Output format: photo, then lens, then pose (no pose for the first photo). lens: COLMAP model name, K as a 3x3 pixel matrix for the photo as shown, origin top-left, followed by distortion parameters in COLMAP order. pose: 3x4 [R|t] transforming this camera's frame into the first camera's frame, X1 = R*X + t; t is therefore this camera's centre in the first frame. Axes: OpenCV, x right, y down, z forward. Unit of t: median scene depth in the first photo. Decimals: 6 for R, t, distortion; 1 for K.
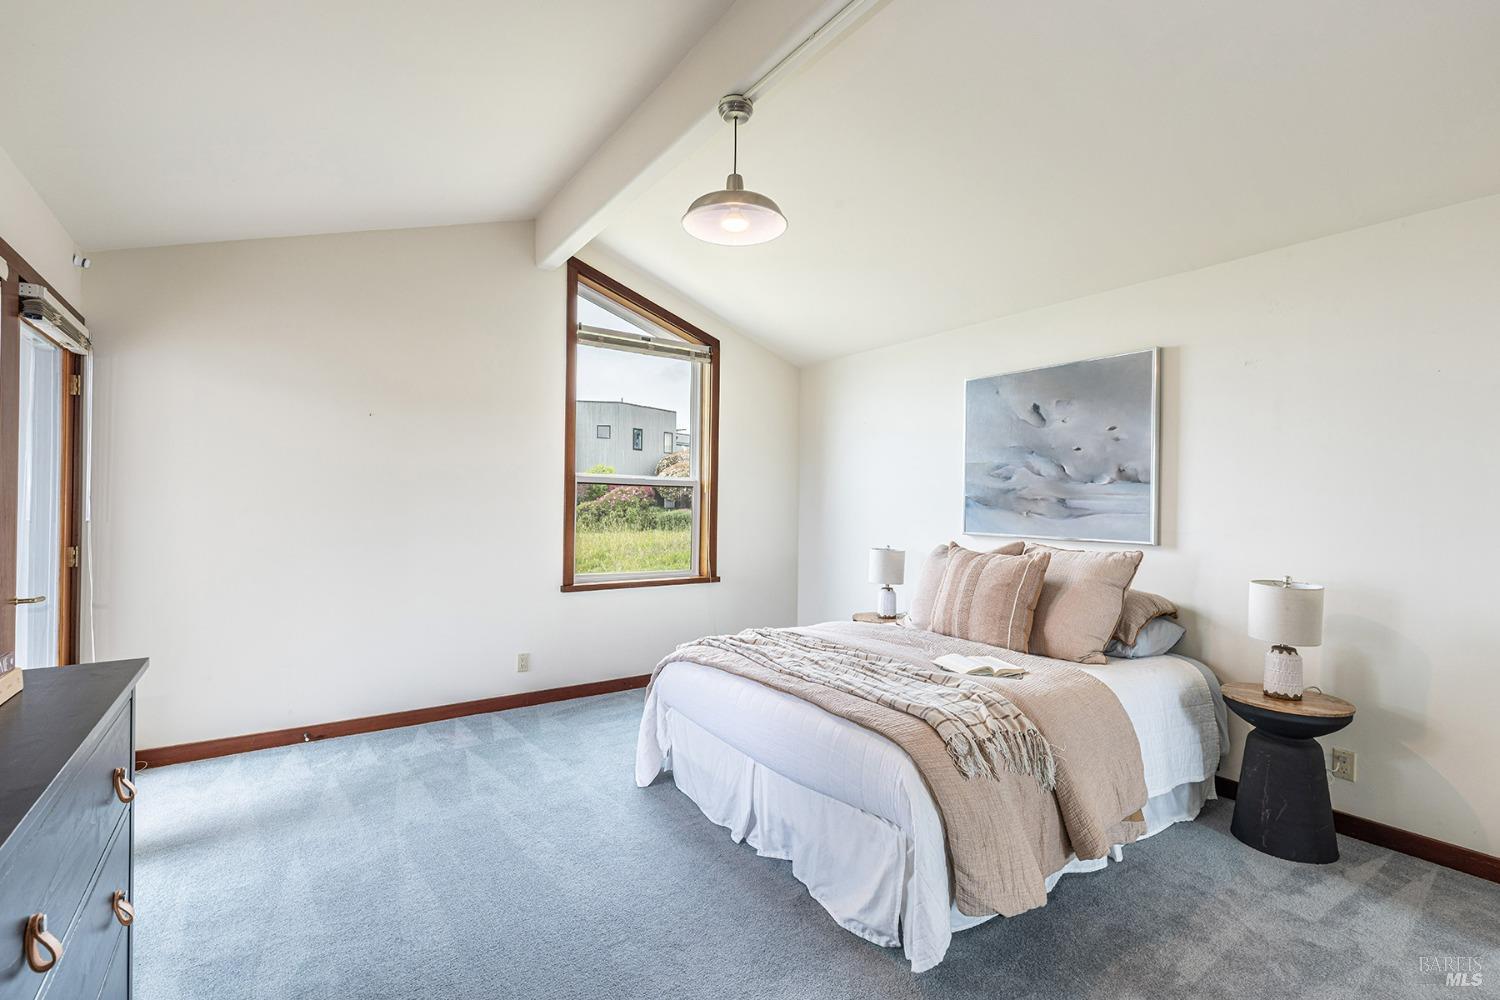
lens RADIAL K [[676.1, 0, 750.2], [0, 676.1, 502.8], [0, 0, 1]] dist [-0.001008, -0.000102]
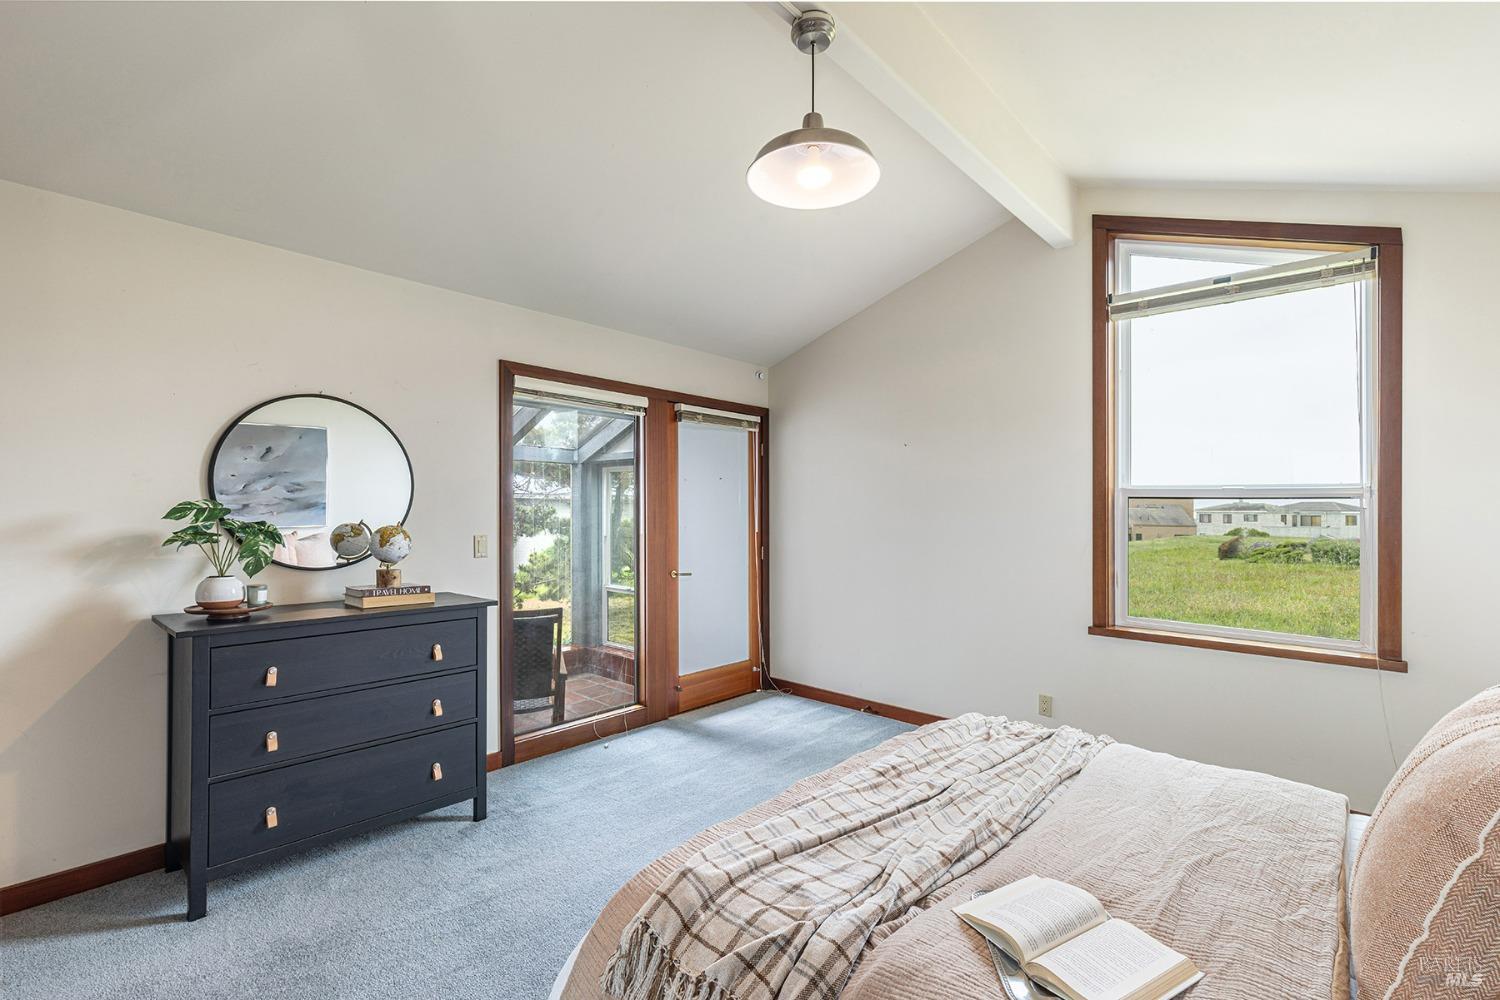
lens RADIAL K [[676.1, 0, 750.4], [0, 676.1, 502.7], [0, 0, 1]] dist [-0.001008, -0.000102]
pose [[0.214814, -0.011849, -0.976583, 0.422870], [0.003229, 0.999930, -0.011422, -0.016147], [0.976650, -0.000700, 0.214837, 0.423738]]
